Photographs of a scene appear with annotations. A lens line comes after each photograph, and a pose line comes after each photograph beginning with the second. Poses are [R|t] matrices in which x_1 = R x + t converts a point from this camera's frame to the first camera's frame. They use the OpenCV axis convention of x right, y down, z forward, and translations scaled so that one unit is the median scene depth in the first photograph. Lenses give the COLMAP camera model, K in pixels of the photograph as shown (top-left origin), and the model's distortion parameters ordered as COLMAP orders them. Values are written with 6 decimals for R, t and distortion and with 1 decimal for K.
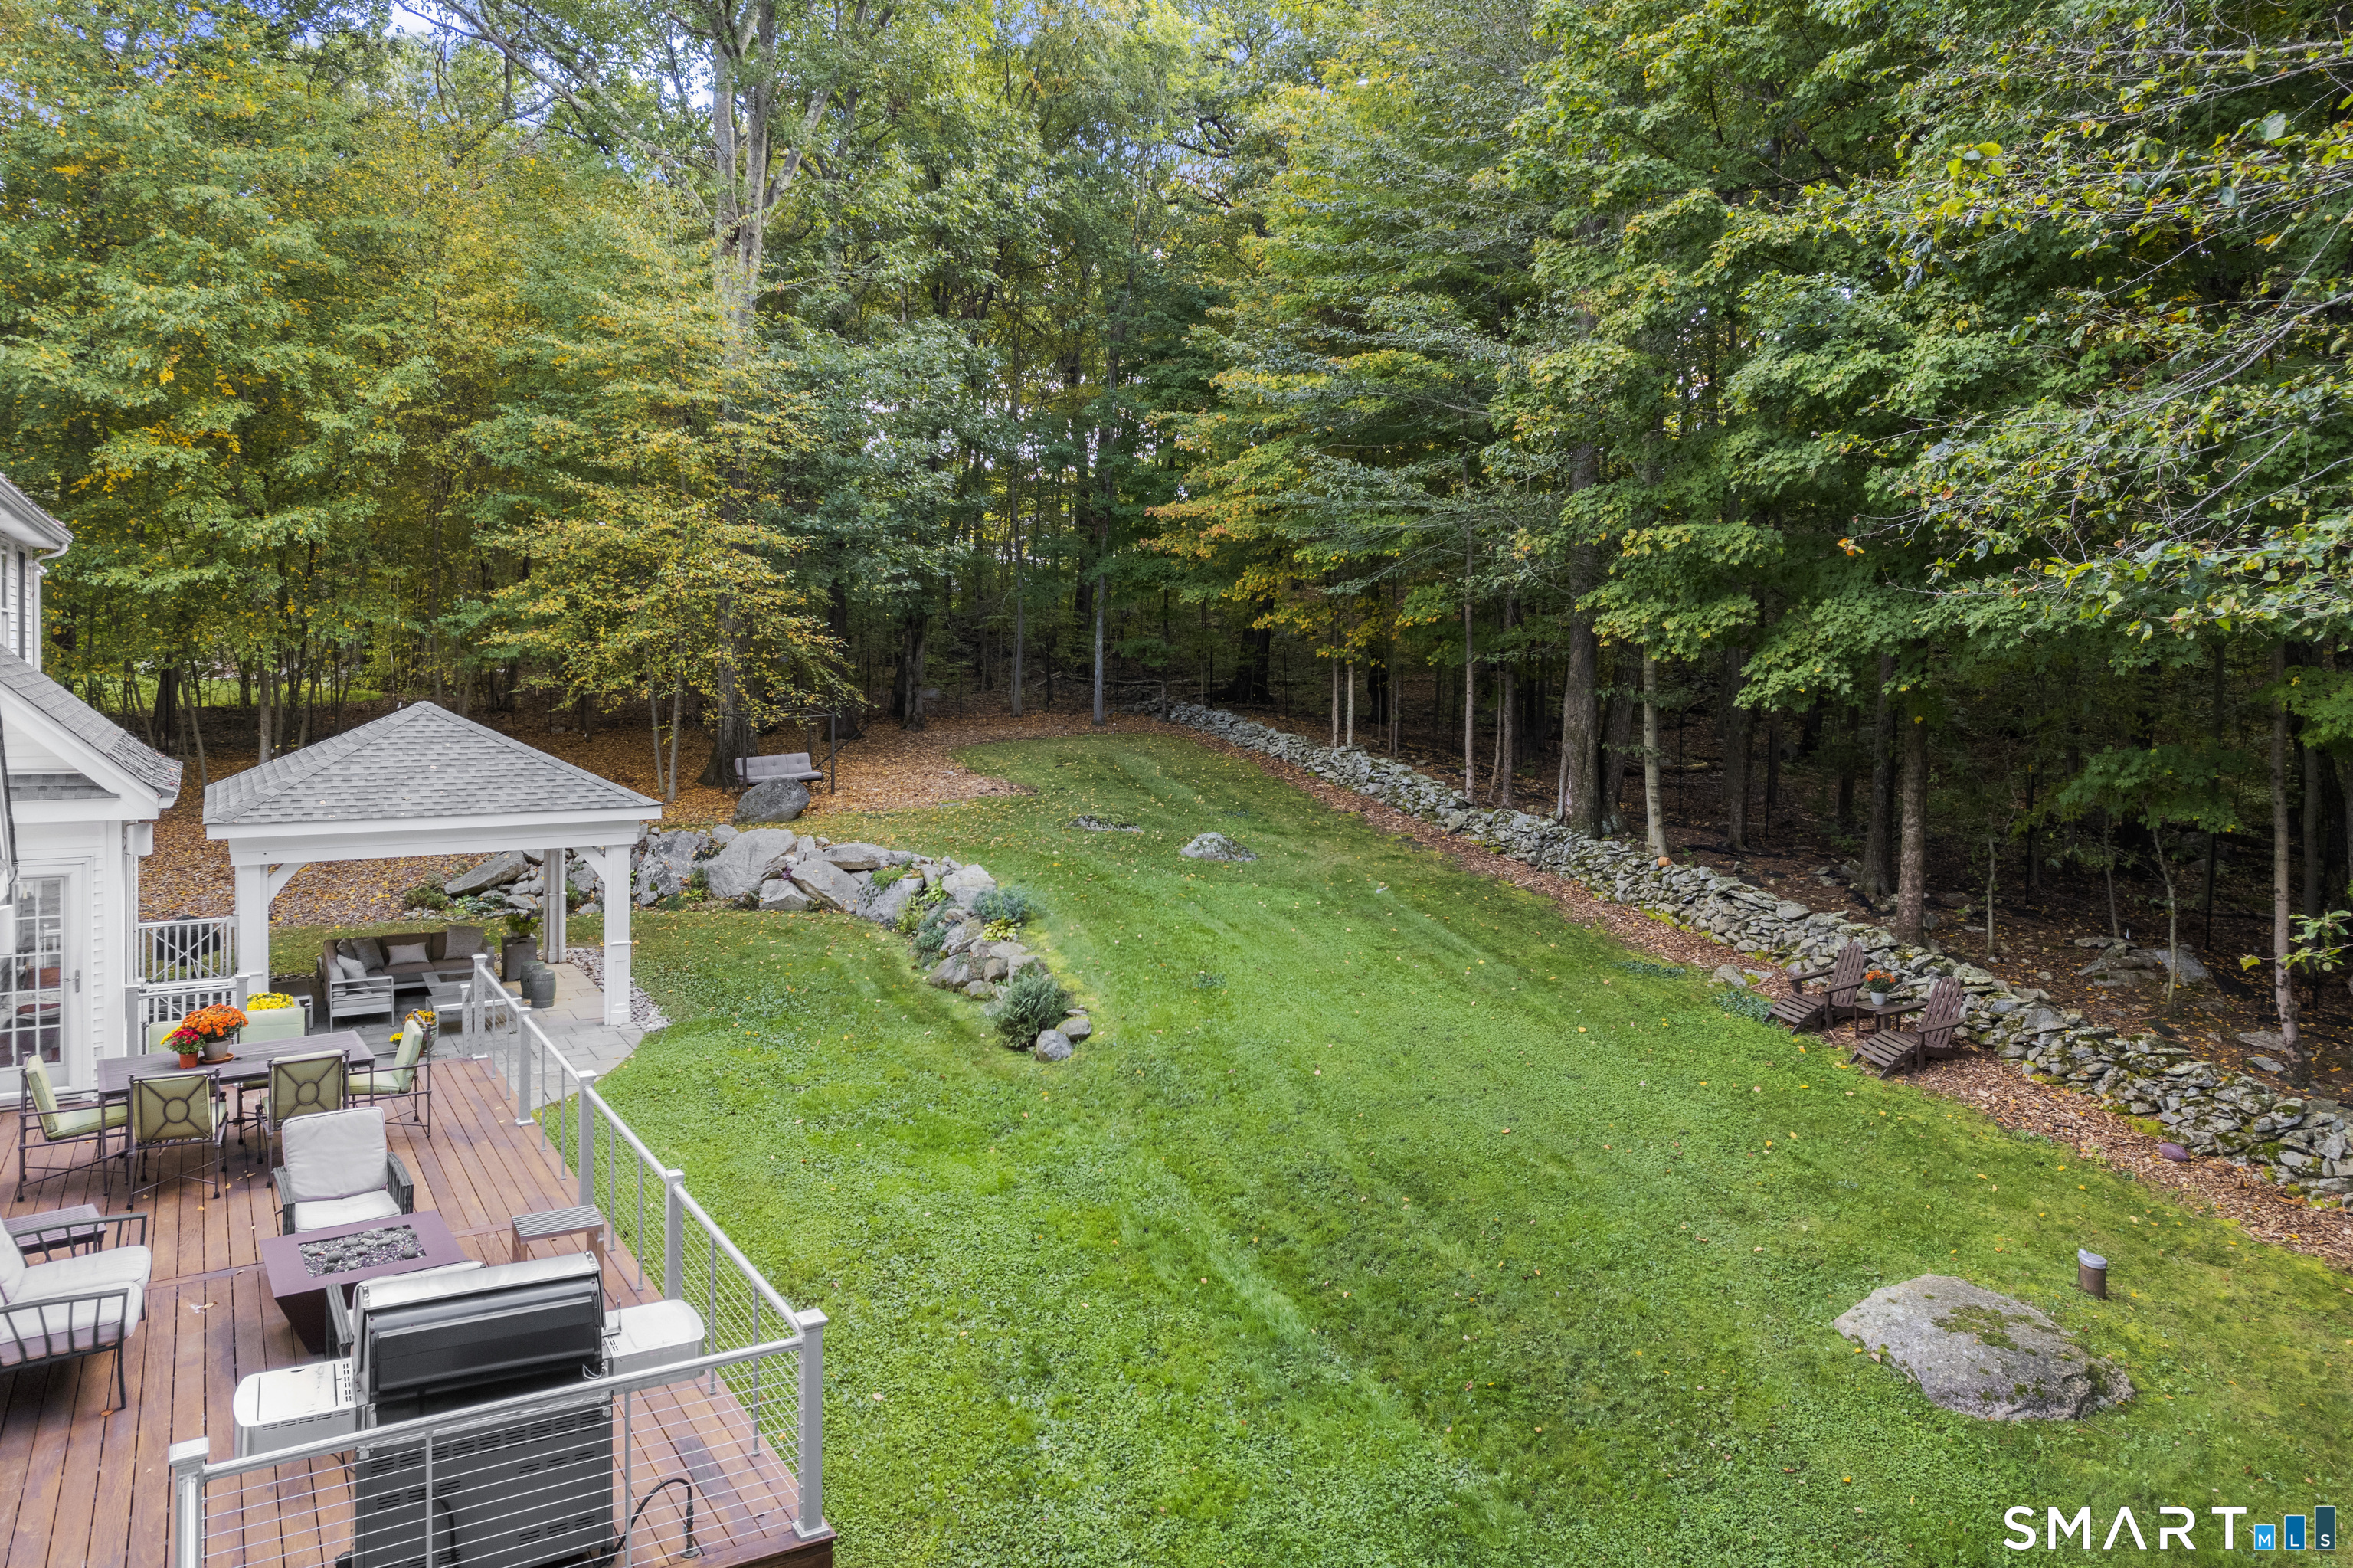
lens RADIAL K [[1523.6, 0, 1180.9], [0, 1523.6, 681.9], [0, 0, 1]] dist [-0.000393, -0.000975]
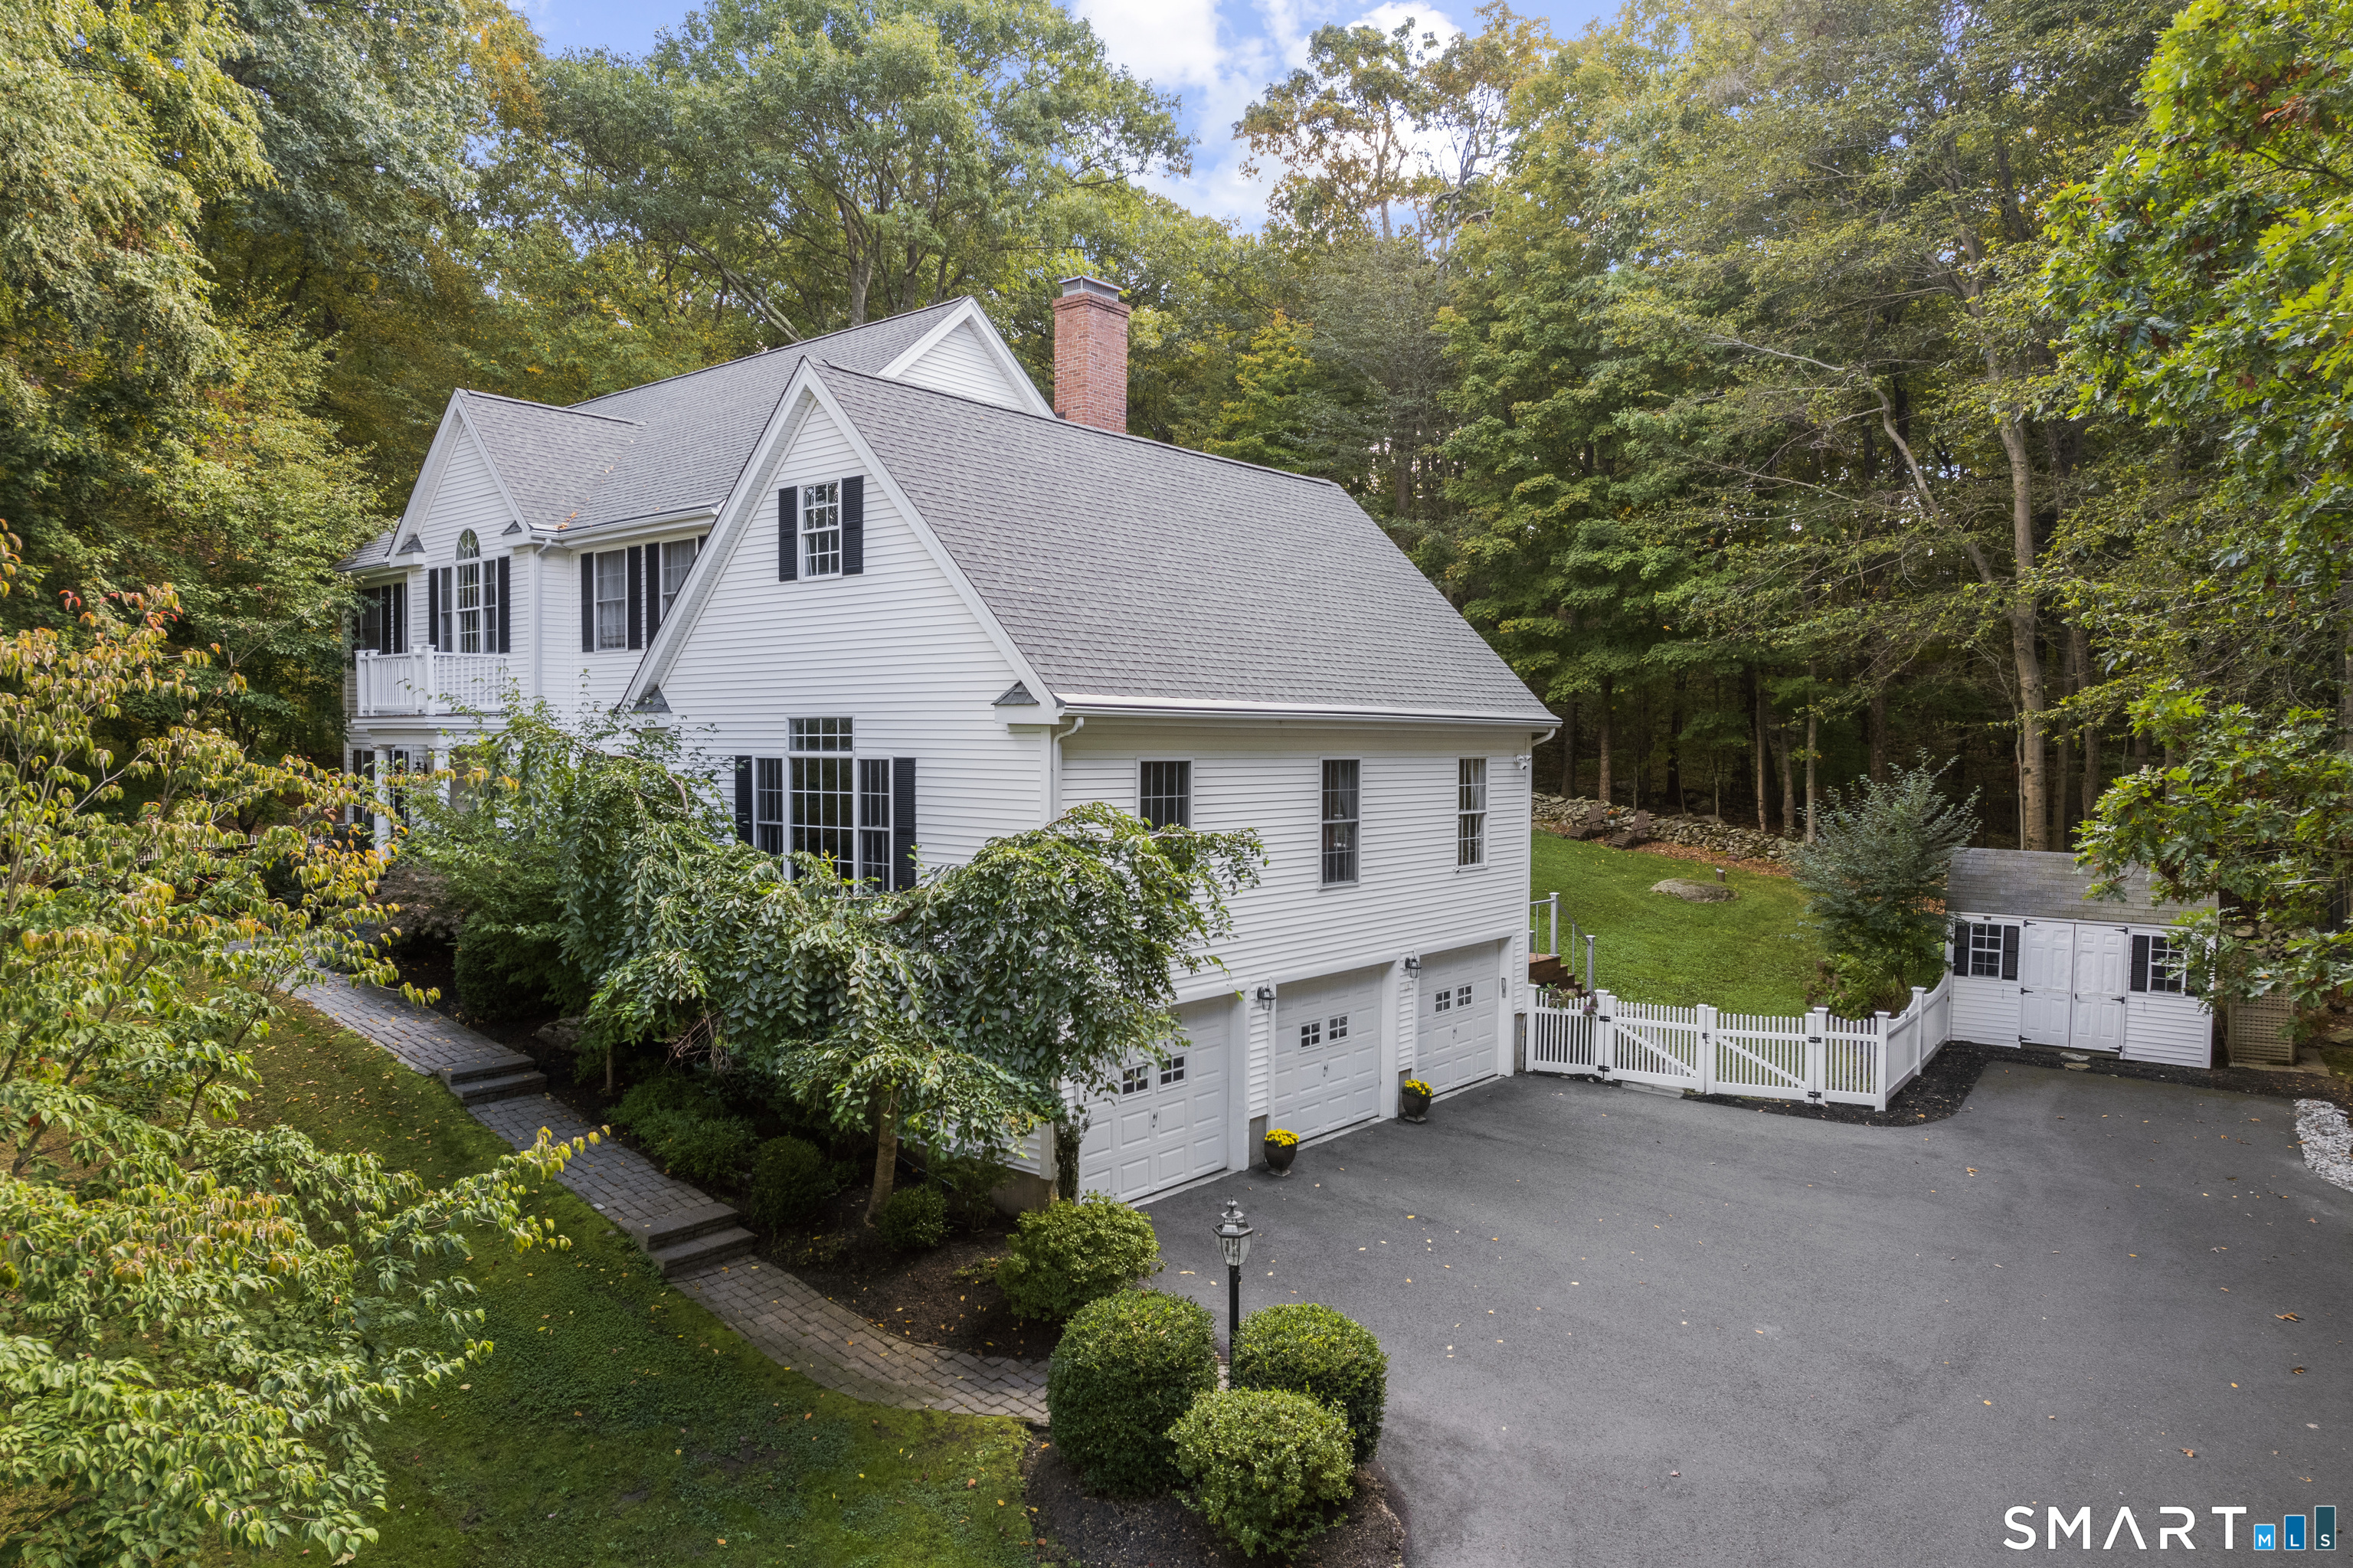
lens RADIAL K [[1494.9, 0, 1176.5], [0, 1494.9, 784.0], [0, 0, 1]] dist [0.000896, -0.000007]
pose [[0.954164, -0.017496, 0.298771, -0.873373], [0.011241, 0.999680, 0.022642, 0.089175], [-0.299072, -0.018245, 0.954056, -0.995618]]
